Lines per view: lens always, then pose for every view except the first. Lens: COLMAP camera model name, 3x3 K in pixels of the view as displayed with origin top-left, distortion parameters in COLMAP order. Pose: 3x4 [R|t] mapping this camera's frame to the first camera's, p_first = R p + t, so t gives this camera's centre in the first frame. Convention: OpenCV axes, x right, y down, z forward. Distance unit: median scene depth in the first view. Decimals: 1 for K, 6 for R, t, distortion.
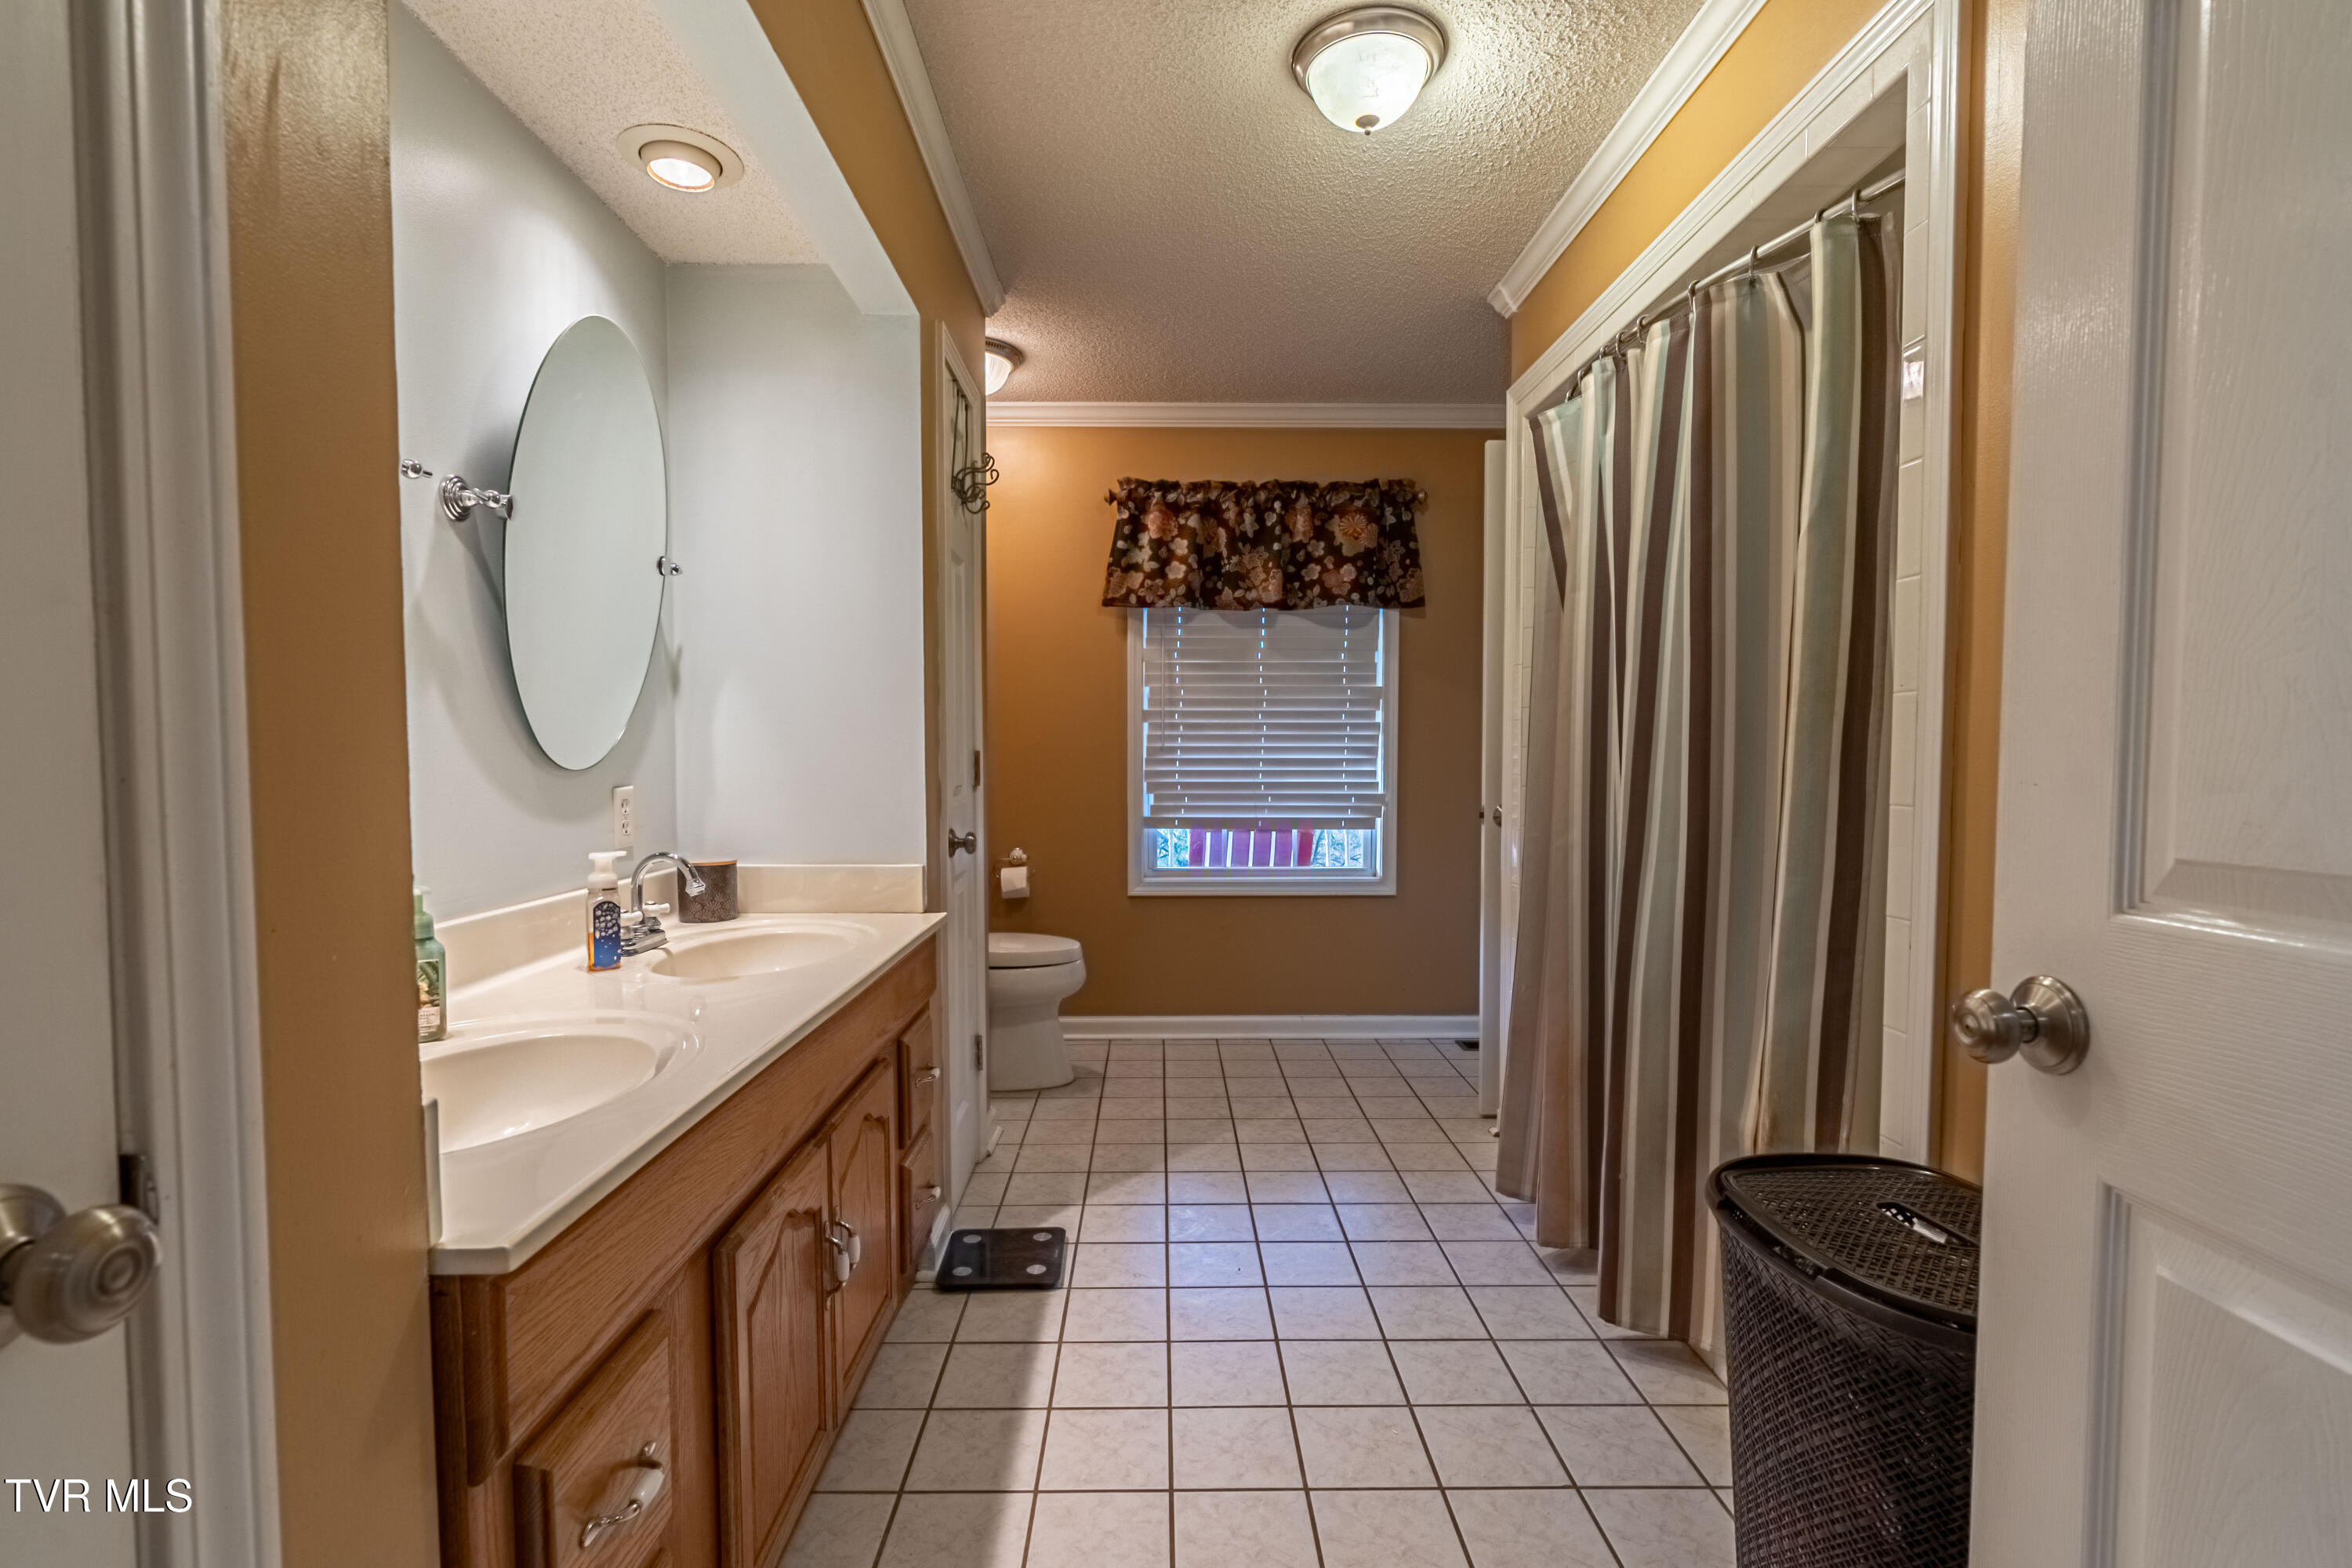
lens RADIAL K [[1056.7, 0, 1173.7], [0, 1056.7, 798.9], [0, 0, 1]] dist [-0.012151, 0.003695]
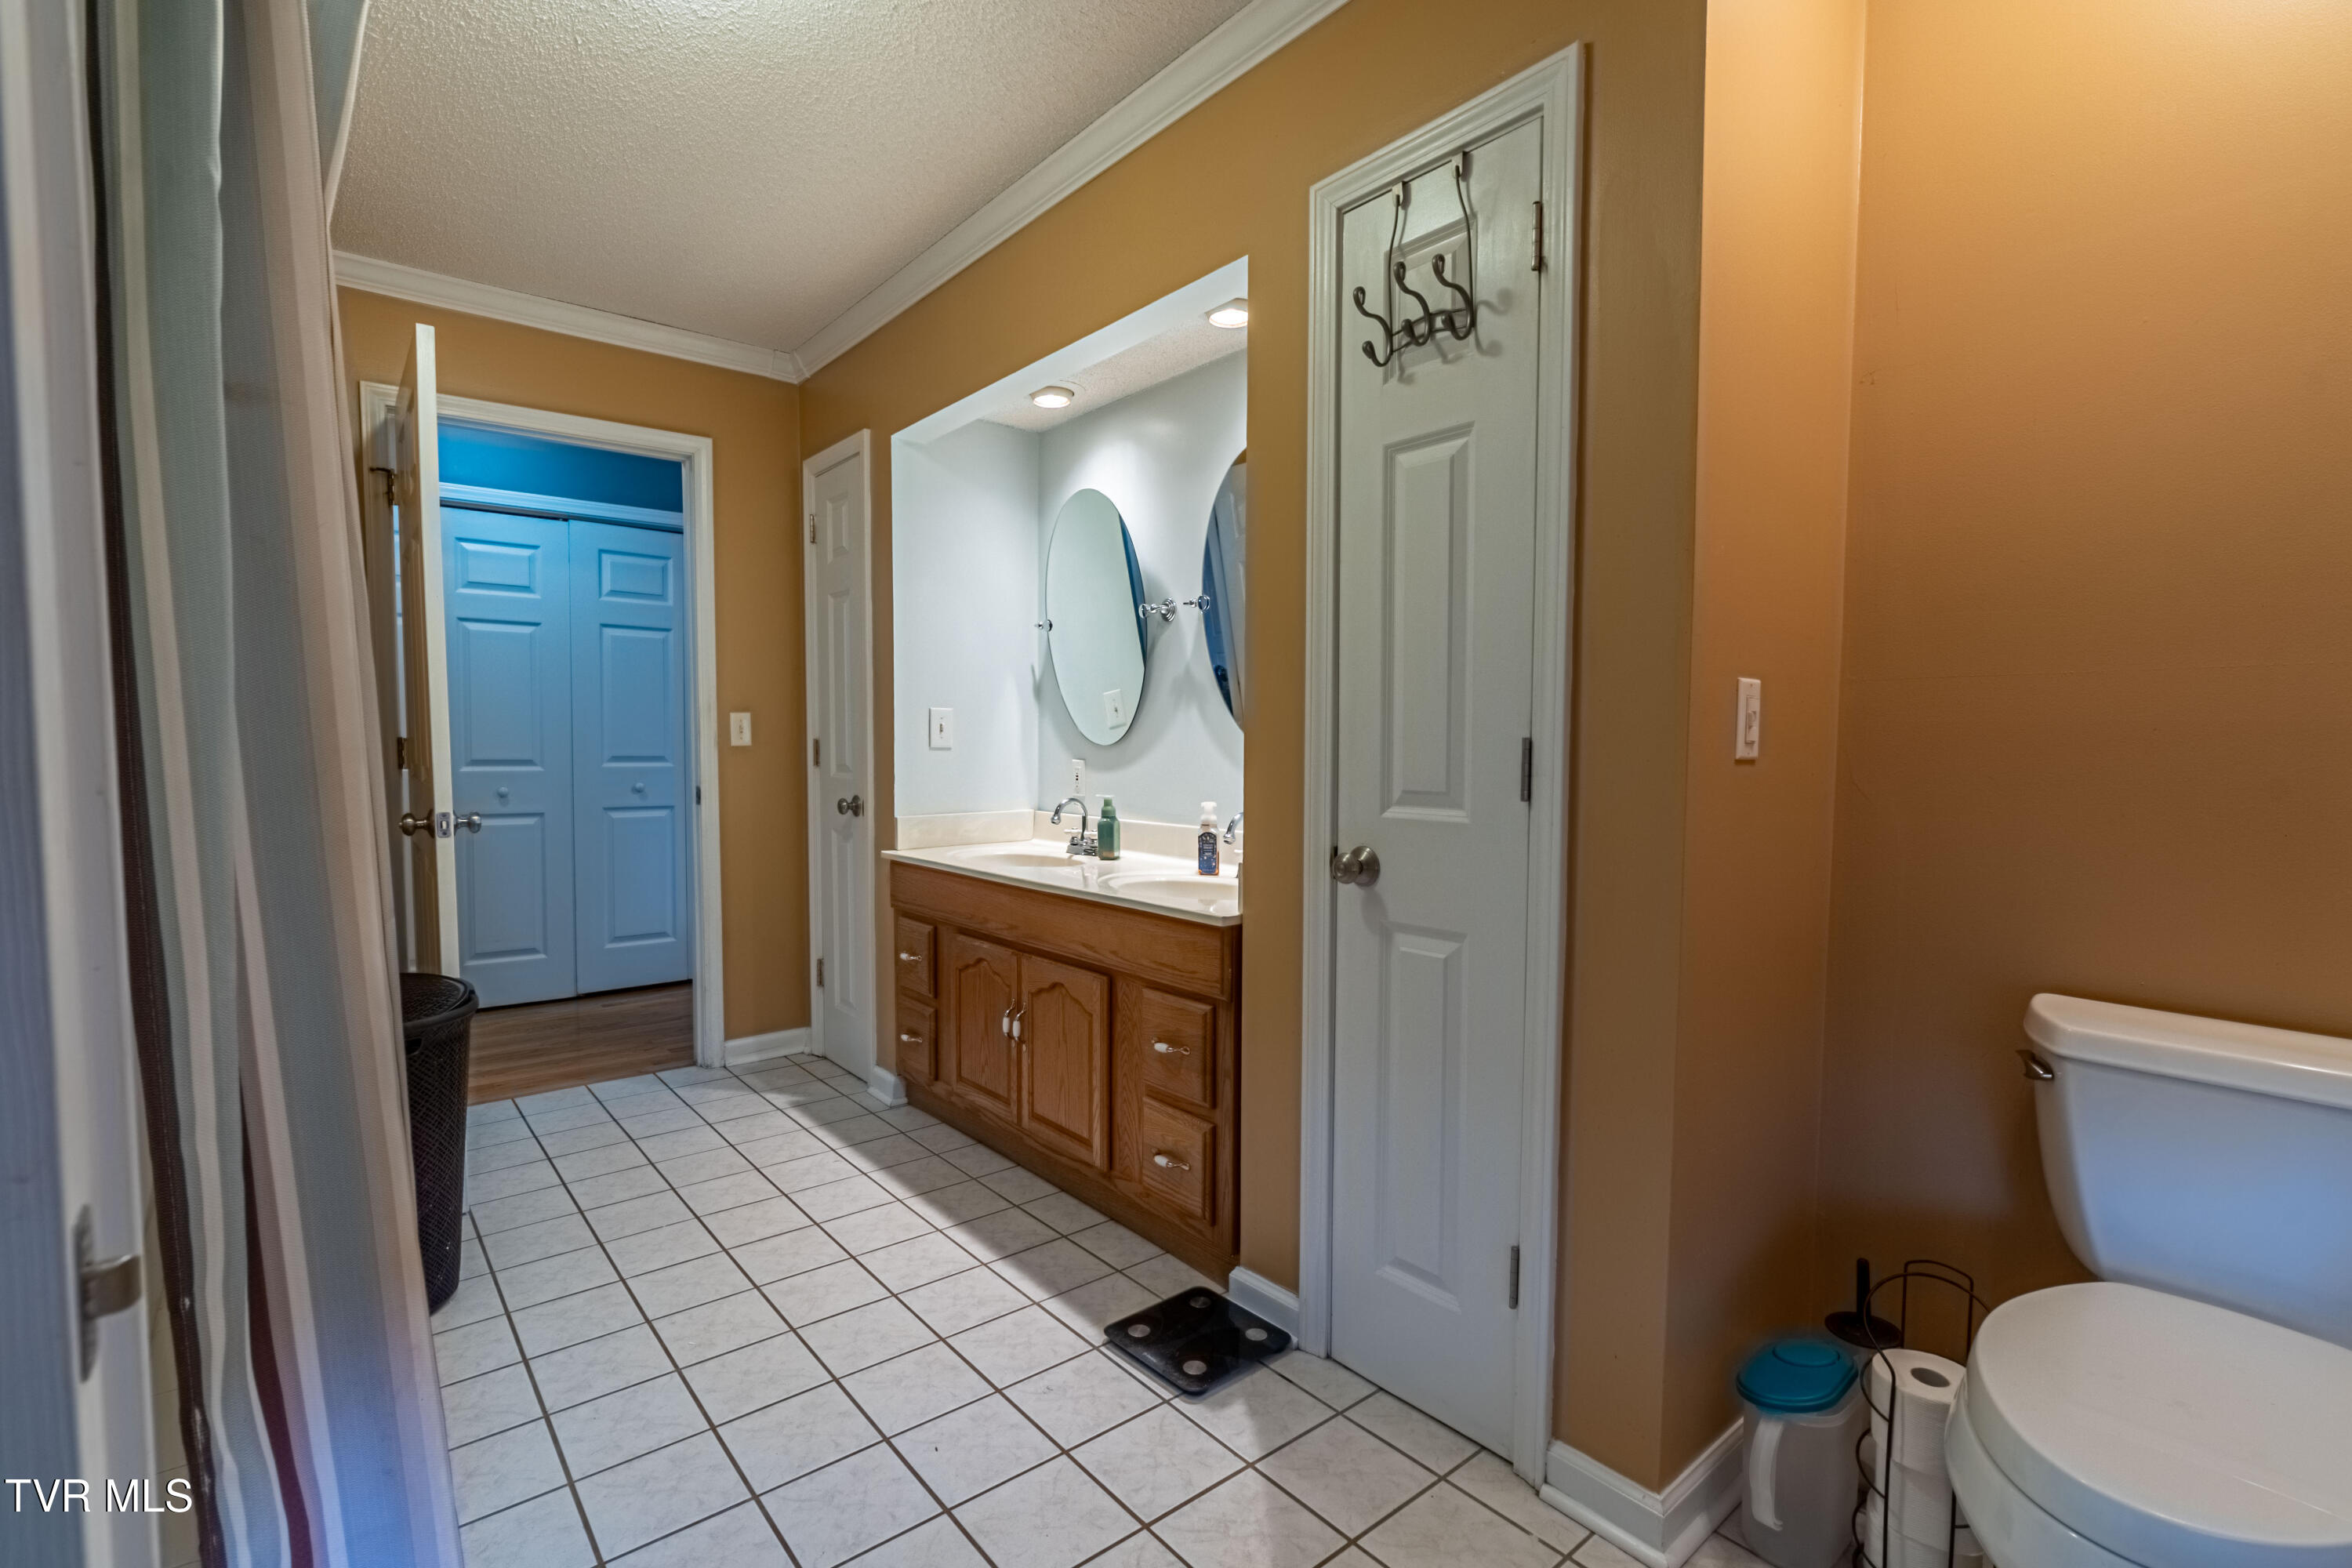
lens RADIAL K [[1056.7, 0, 1173.7], [0, 1056.7, 798.9], [0, 0, 1]] dist [-0.012151, 0.003695]
pose [[-0.777441, 0.030930, -0.628195, 0.411958], [-0.029653, 0.995877, 0.085731, -0.074178], [0.628256, 0.085278, -0.773319, 1.781110]]
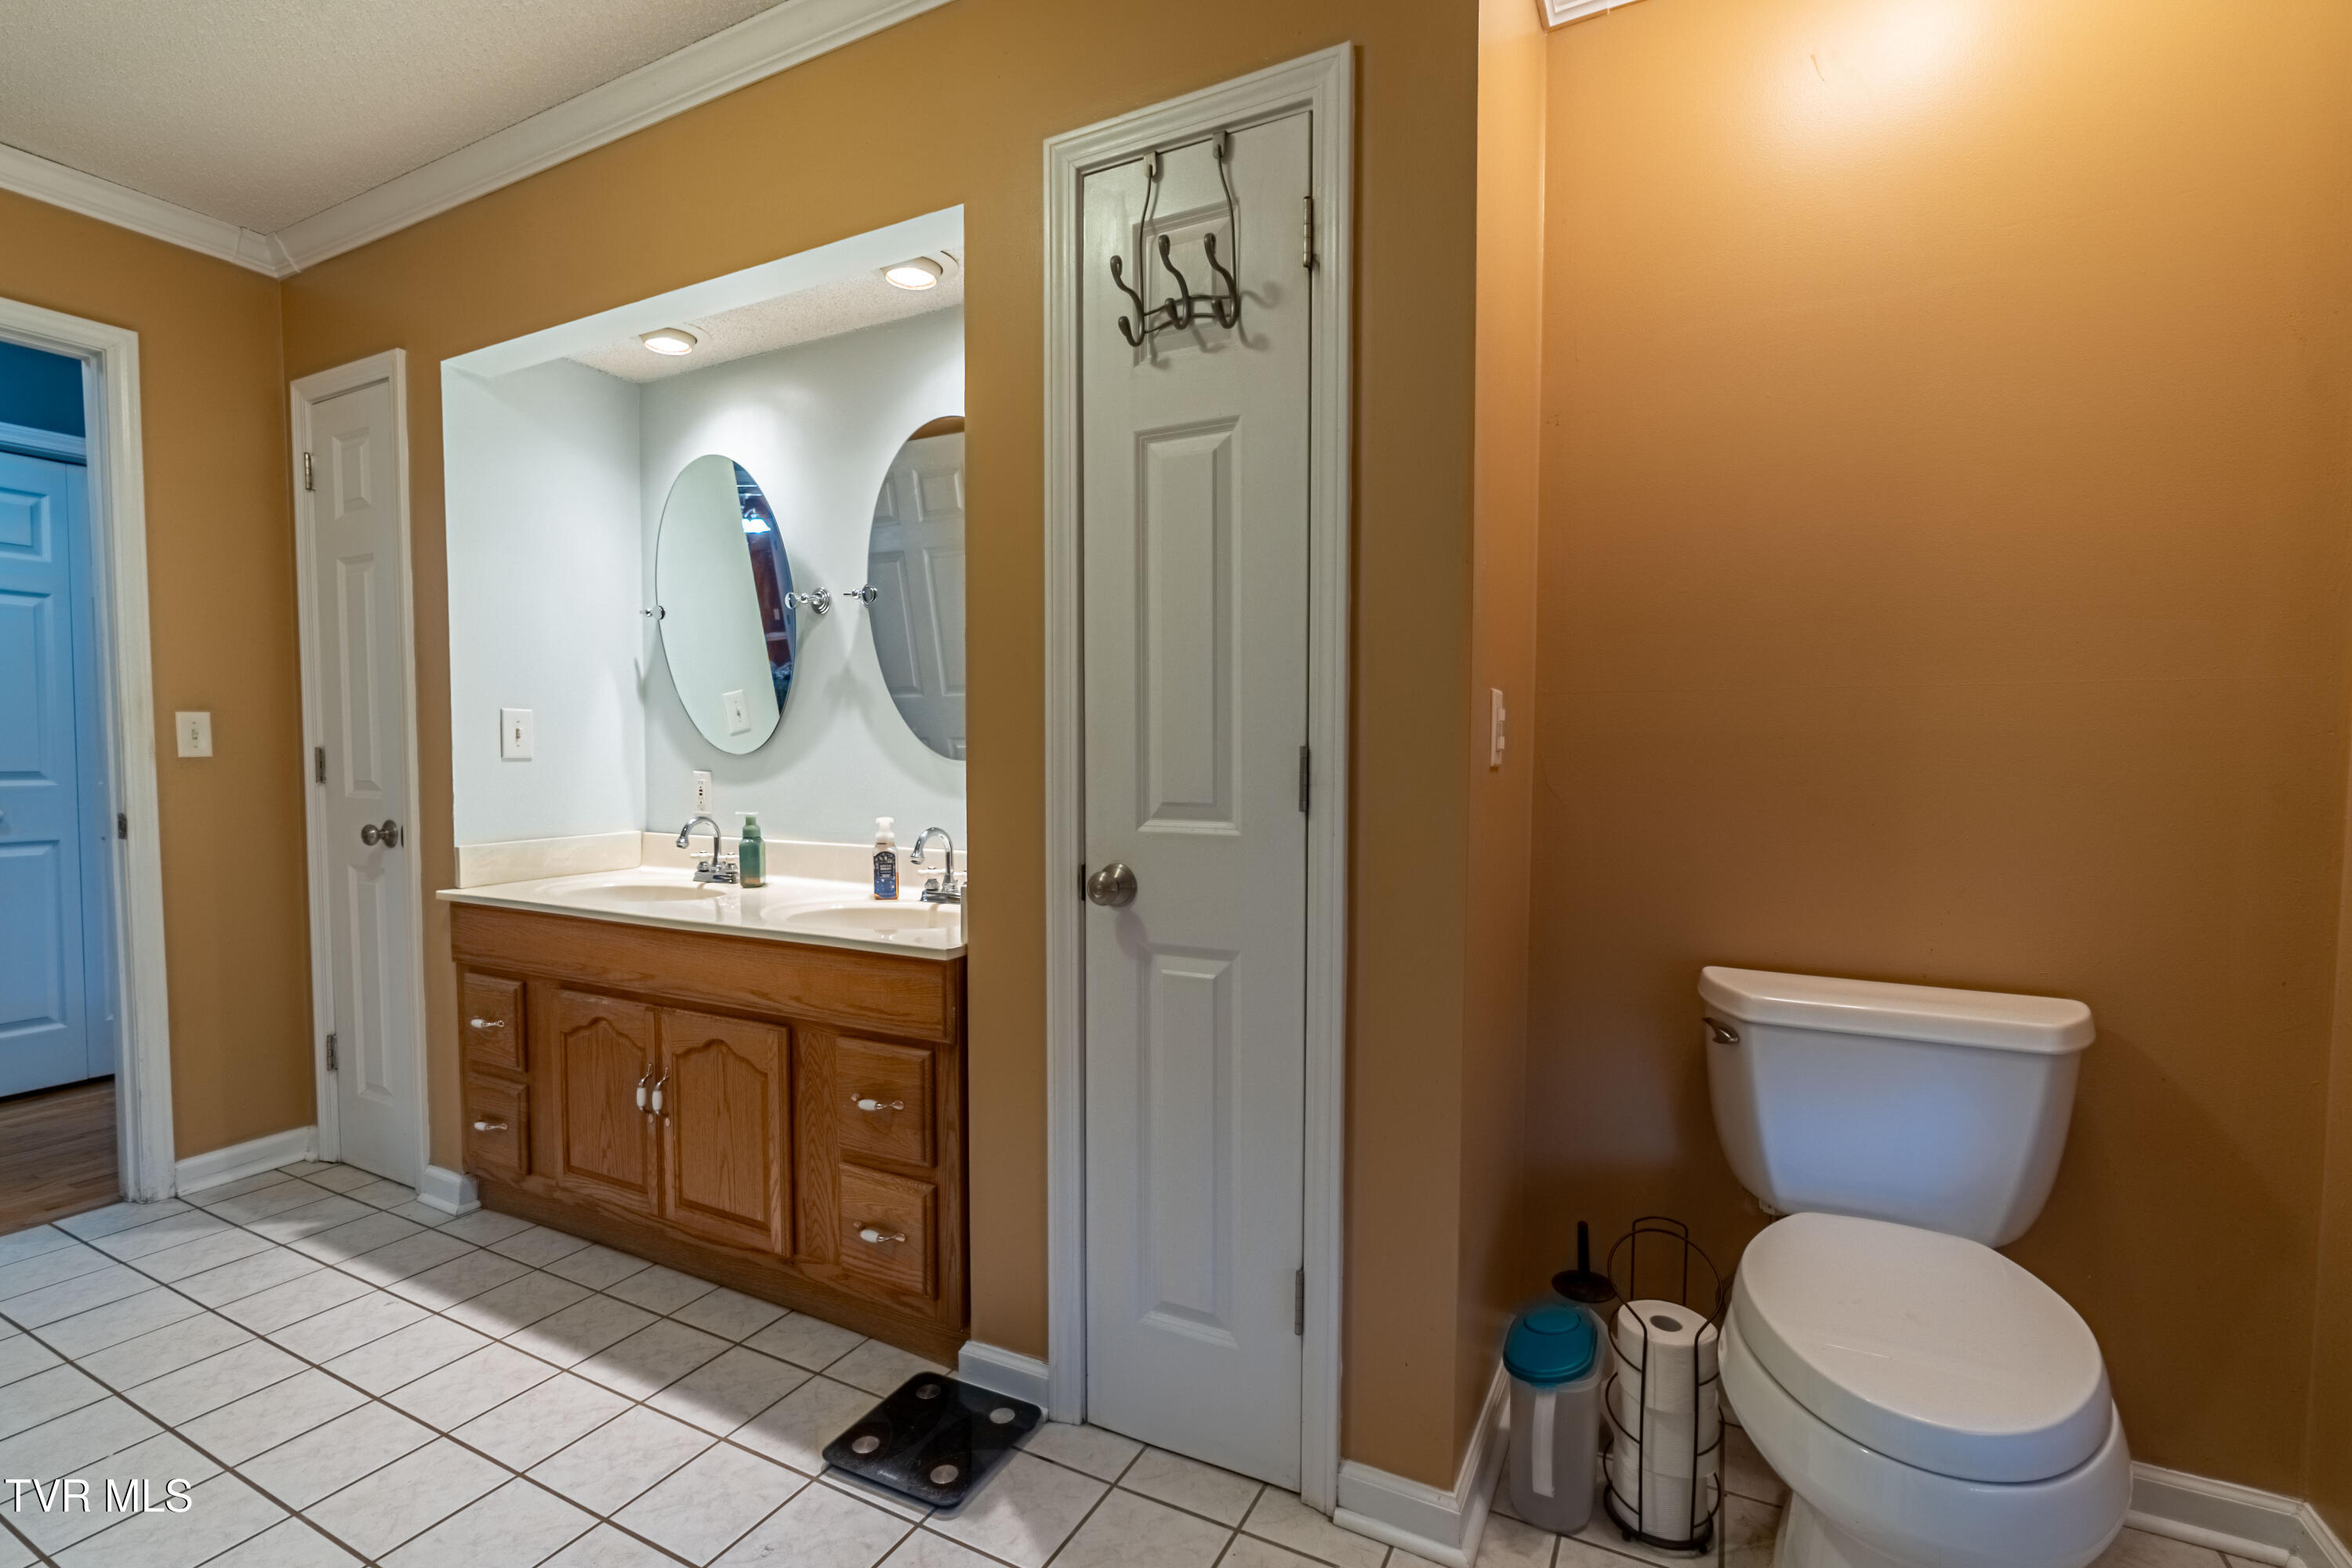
lens RADIAL K [[1056.7, 0, 1173.7], [0, 1056.7, 798.9], [0, 0, 1]] dist [-0.012151, 0.003695]
pose [[-0.473940, 0.040365, -0.879632, 0.430538], [-0.037846, 0.997092, 0.066146, -0.069231], [0.879744, 0.064640, -0.471034, 1.623412]]
